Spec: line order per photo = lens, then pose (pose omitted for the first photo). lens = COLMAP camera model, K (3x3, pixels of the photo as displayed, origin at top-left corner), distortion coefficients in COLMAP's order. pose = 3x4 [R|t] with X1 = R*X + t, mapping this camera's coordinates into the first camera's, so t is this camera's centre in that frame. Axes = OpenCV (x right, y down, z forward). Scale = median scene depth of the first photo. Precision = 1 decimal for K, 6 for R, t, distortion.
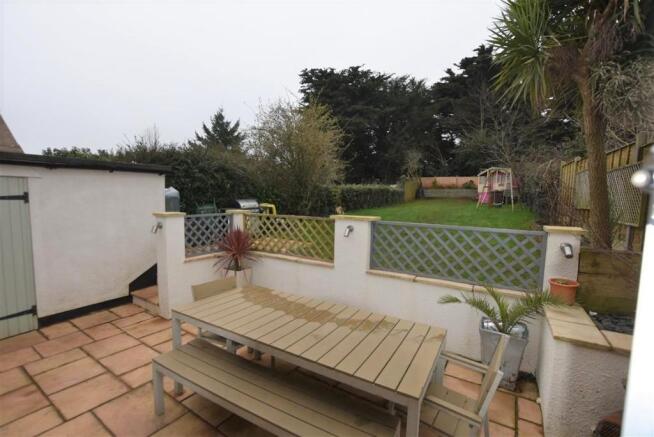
lens RADIAL K [[293.3, 0, 324.4], [0, 293.3, 217.5], [0, 0, 1]] dist [-0.017849, -0.000135]
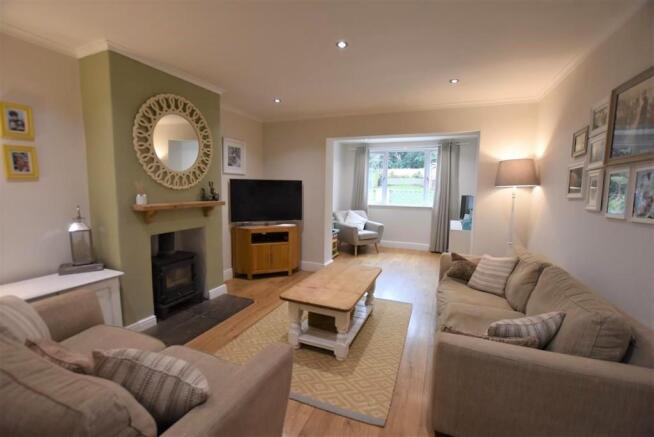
lens RADIAL K [[293.3, 0, 328.0], [0, 293.3, 218.4], [0, 0, 1]] dist [-0.017849, -0.000135]
pose [[0.985056, -0.020865, 0.170967, -0.136542], [0.013371, 0.998903, 0.044869, 0.019968], [-0.171716, -0.041912, 0.984255, -0.250013]]
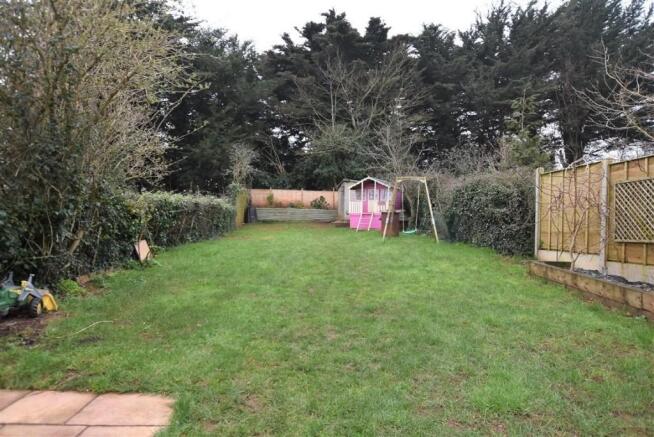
lens RADIAL K [[417.9, 0, 324.9], [0, 417.9, 218.5], [0, 0, 1]] dist [-0.001115, 0.000522]
pose [[0.837598, 0.007908, 0.546229, -0.032250], [0.031571, 0.997523, -0.062852, -0.011935], [-0.545373, 0.069890, 0.835274, 0.166469]]
